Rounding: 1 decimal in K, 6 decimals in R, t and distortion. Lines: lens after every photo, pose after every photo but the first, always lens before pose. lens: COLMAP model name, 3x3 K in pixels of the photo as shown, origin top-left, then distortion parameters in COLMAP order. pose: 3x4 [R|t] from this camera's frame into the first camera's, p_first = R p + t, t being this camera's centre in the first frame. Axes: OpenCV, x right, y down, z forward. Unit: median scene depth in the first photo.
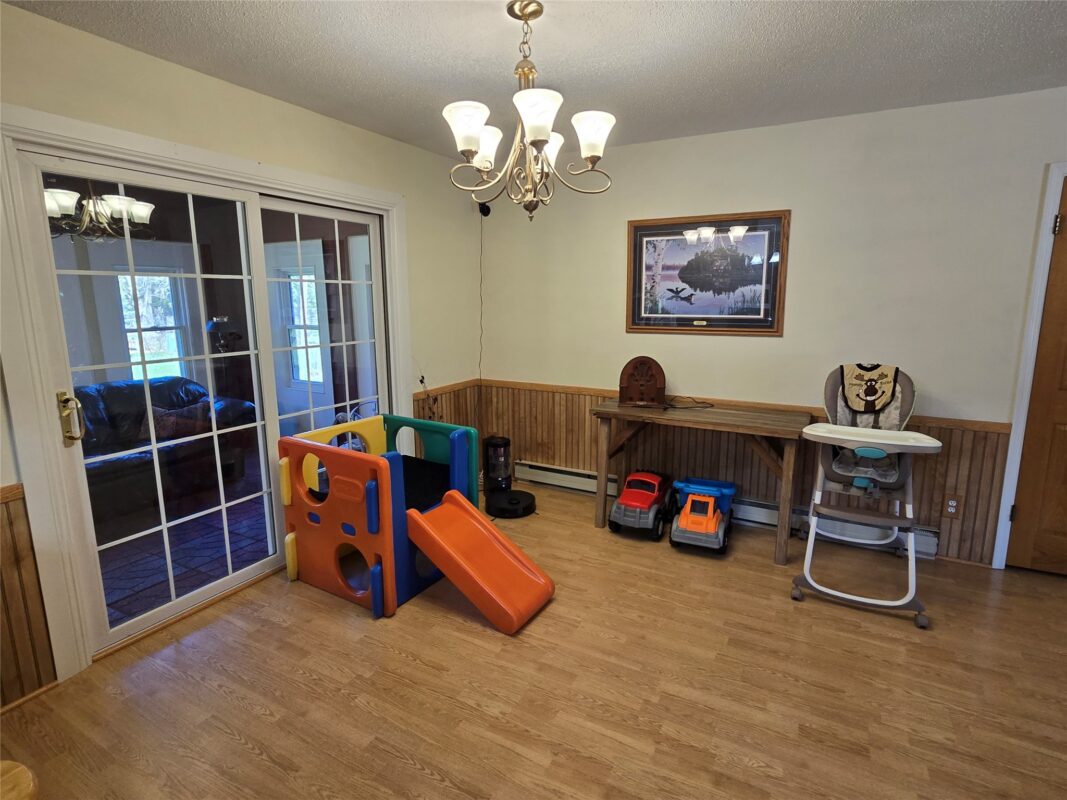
lens RADIAL K [[538.2, 0, 554.9], [0, 538.2, 388.8], [0, 0, 1]] dist [-0.001336, -0.002923]
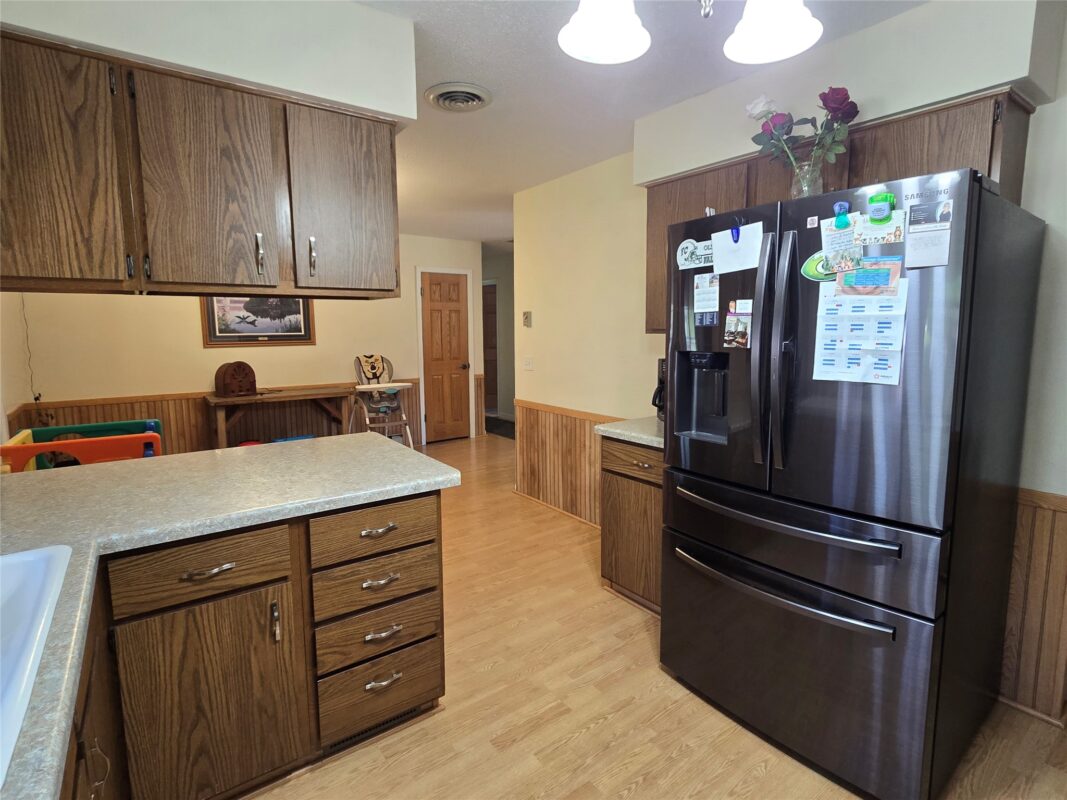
lens RADIAL K [[538.2, 0, 535.4], [0, 538.2, 392.4], [0, 0, 1]] dist [-0.001336, -0.002923]
pose [[0.433785, -0.109235, 0.894370, -0.817808], [0.157777, 0.986496, 0.043963, 0.087165], [-0.887095, 0.122040, 0.445162, -0.363118]]
